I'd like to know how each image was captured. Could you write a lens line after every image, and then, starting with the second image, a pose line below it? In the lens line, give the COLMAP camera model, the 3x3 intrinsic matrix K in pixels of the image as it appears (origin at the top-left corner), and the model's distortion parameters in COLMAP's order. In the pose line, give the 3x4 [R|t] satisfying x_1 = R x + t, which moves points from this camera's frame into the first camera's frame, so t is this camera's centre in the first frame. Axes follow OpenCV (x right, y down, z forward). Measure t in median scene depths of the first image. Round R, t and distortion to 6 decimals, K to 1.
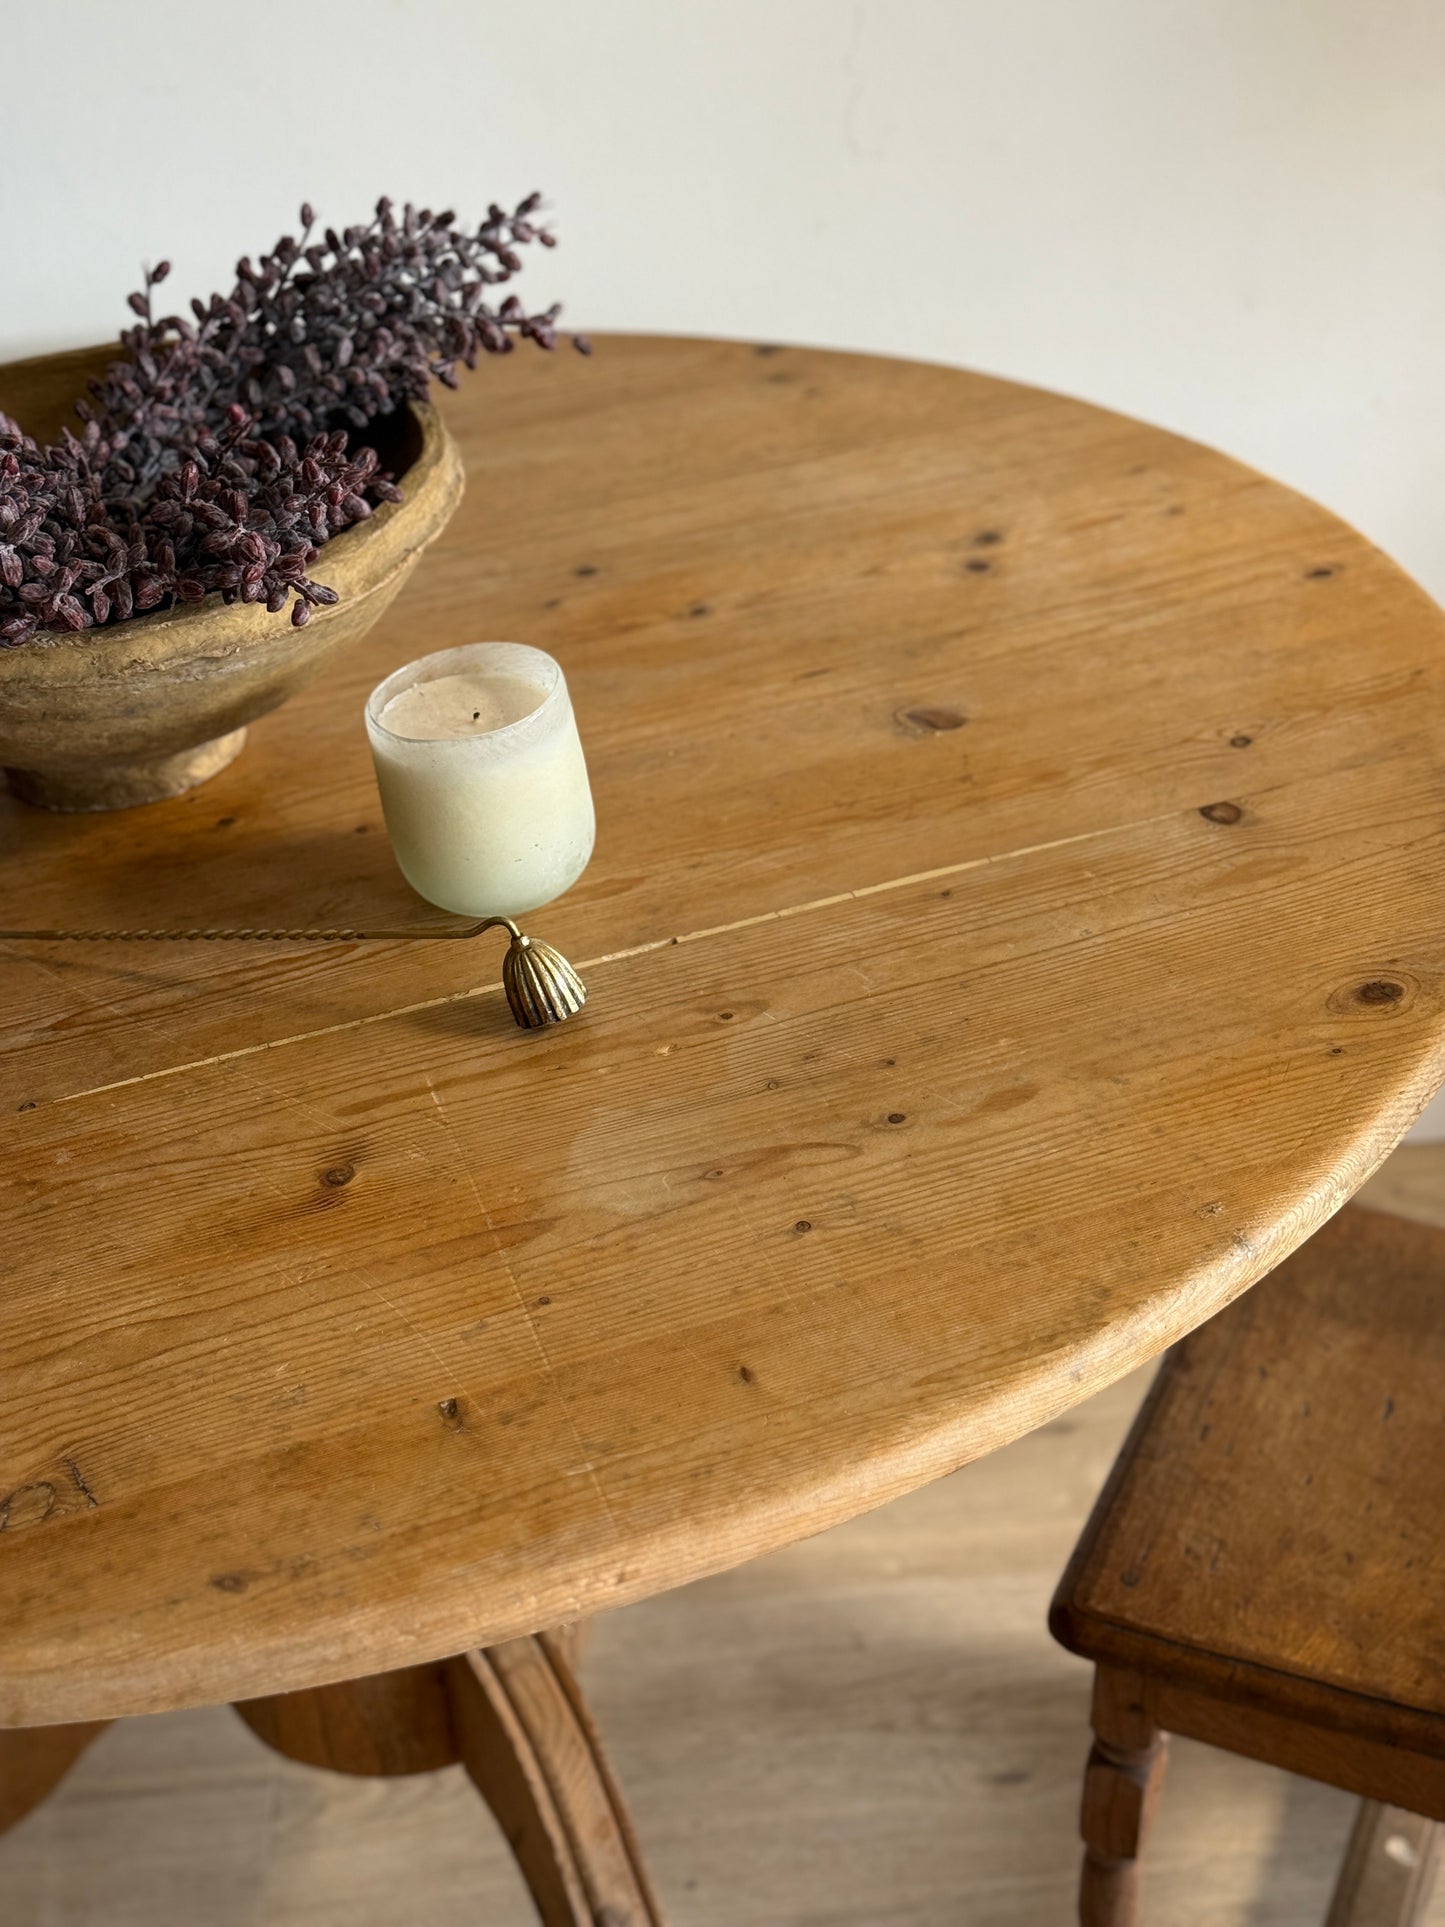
lens RADIAL K [[2698.5, 0, 736.7], [0, 2698.5, 981.0], [0, 0, 1]] dist [0.171599, -0.228609]
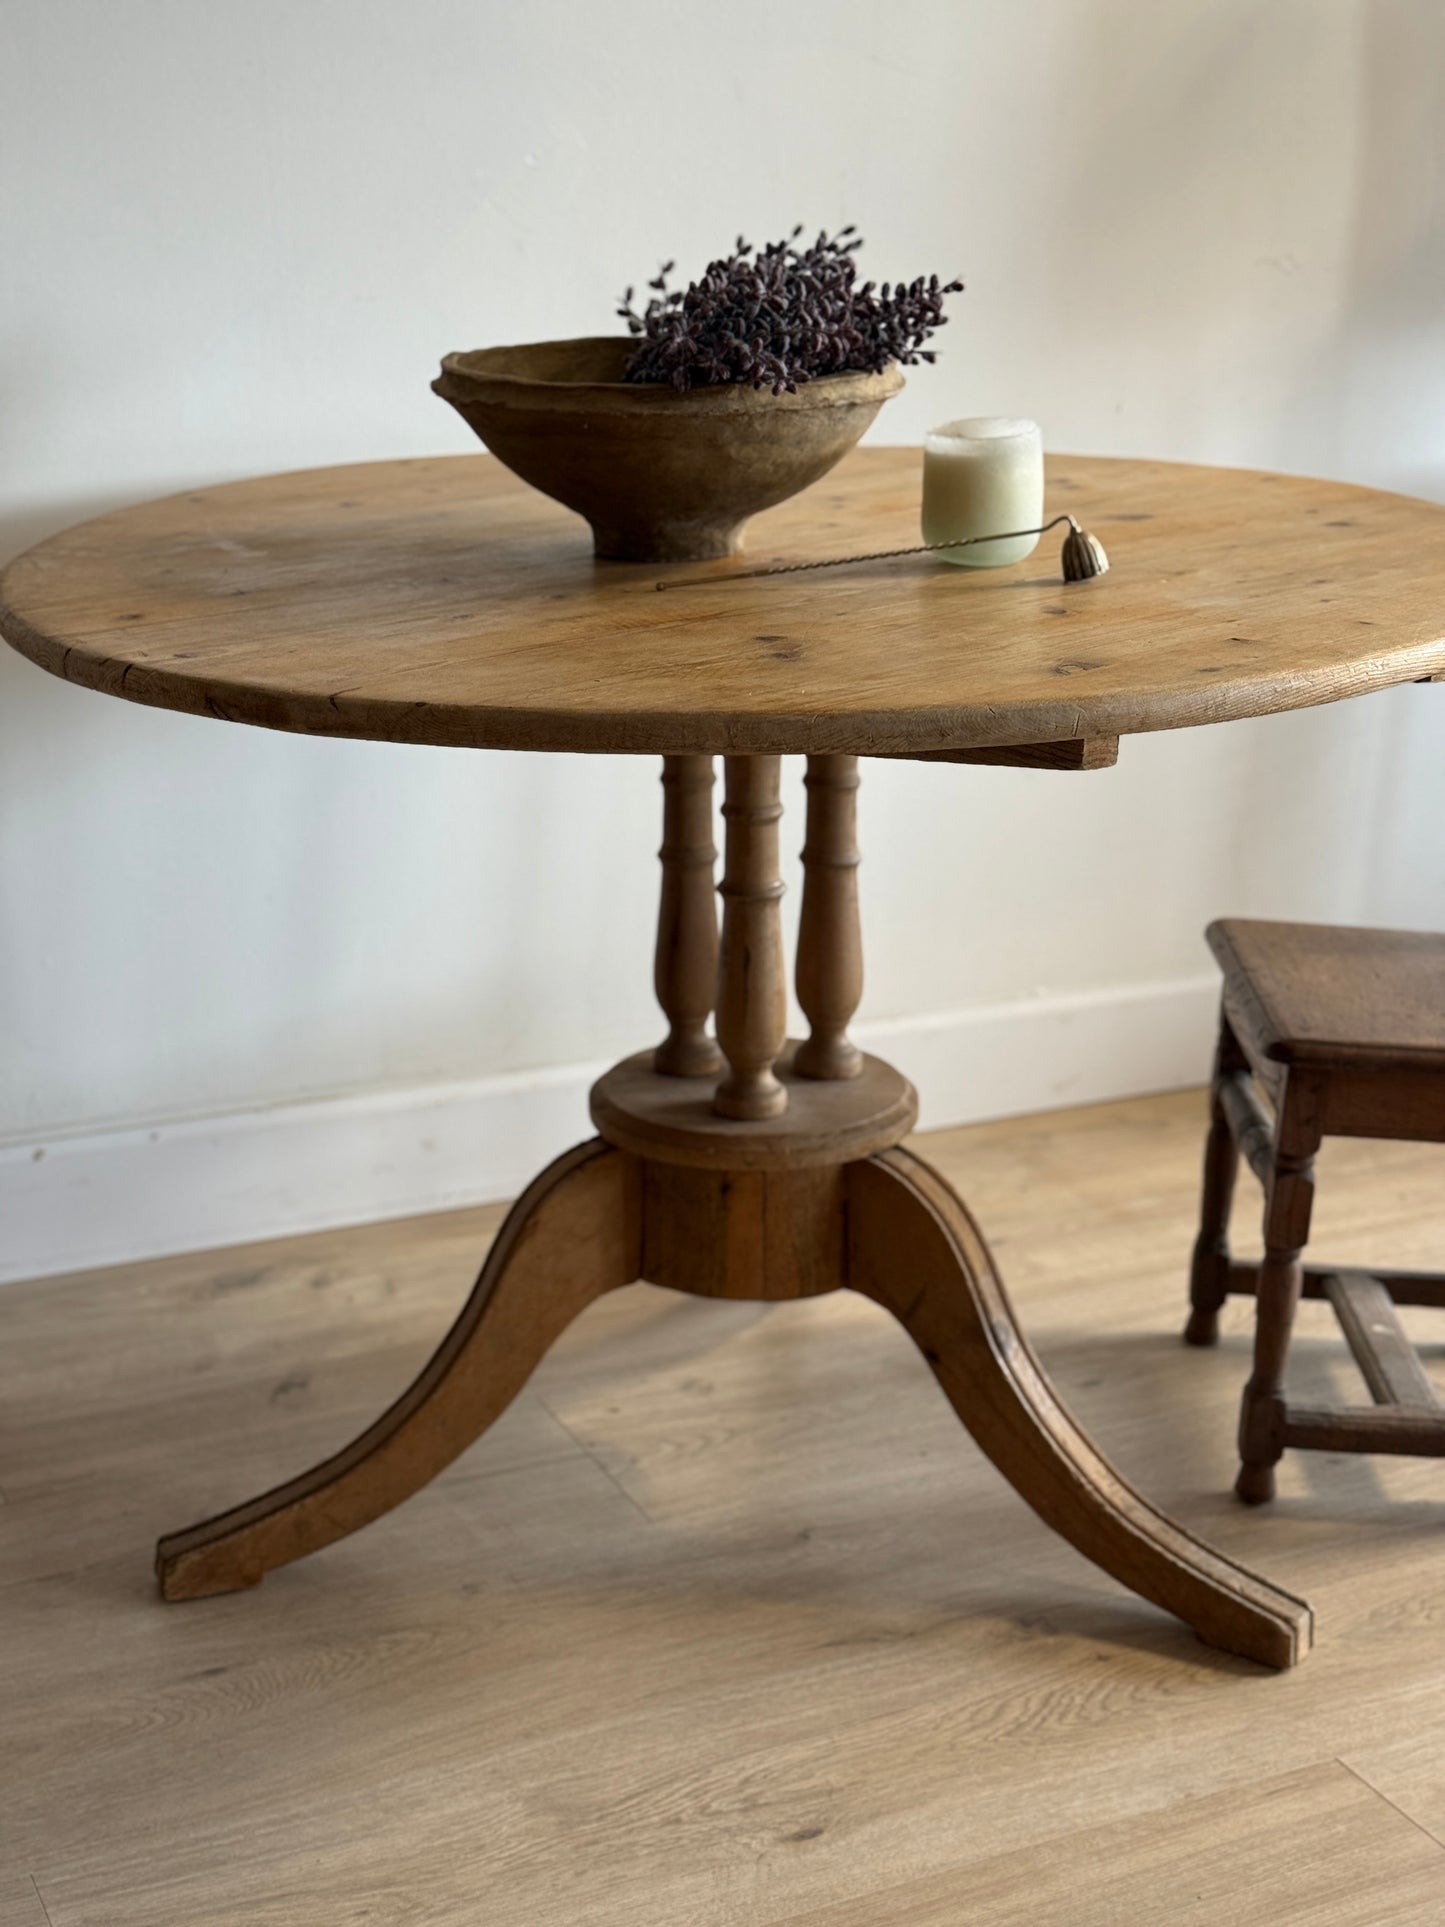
lens RADIAL K [[2679.0, 0, 713.4], [0, 2679.0, 959.7], [0, 0, 1]] dist [0.175702, -0.246811]
pose [[0.931496, -0.047585, 0.360626, -0.737978], [0.145287, 0.957563, -0.248927, 0.511685], [-0.333477, 0.284269, 0.898880, -0.330729]]
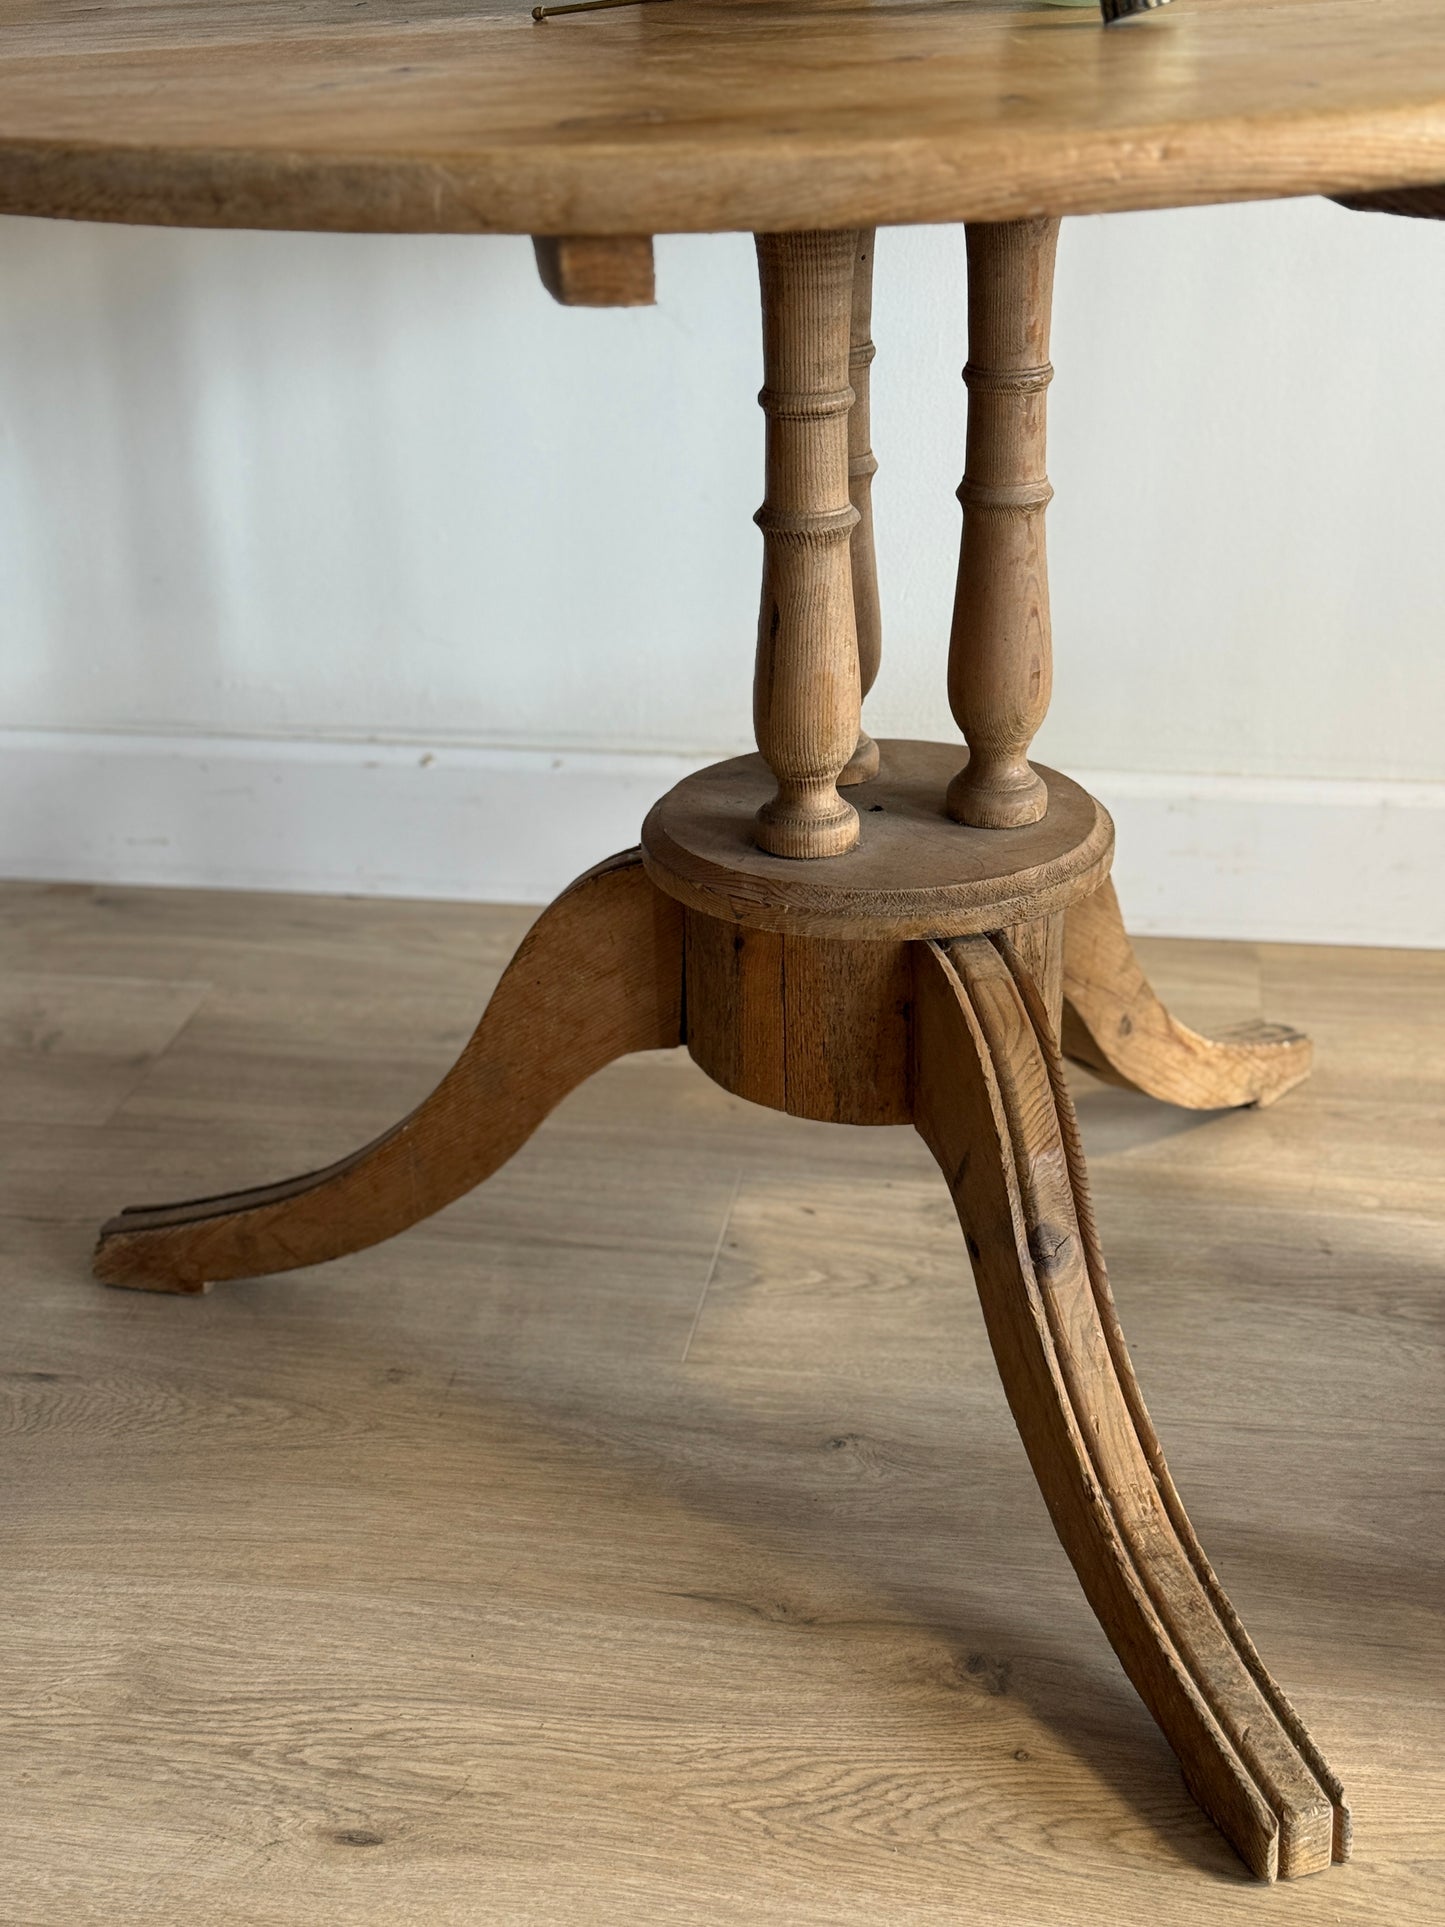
lens RADIAL K [[2695.2, 0, 705.1], [0, 2695.2, 960.6], [0, 0, 1]] dist [0.171524, -0.263454]
pose [[0.970373, 0.126752, -0.205695, 0.023141], [-0.154810, 0.979805, -0.126552, 0.403086], [0.185500, 0.154646, 0.970399, 0.024296]]
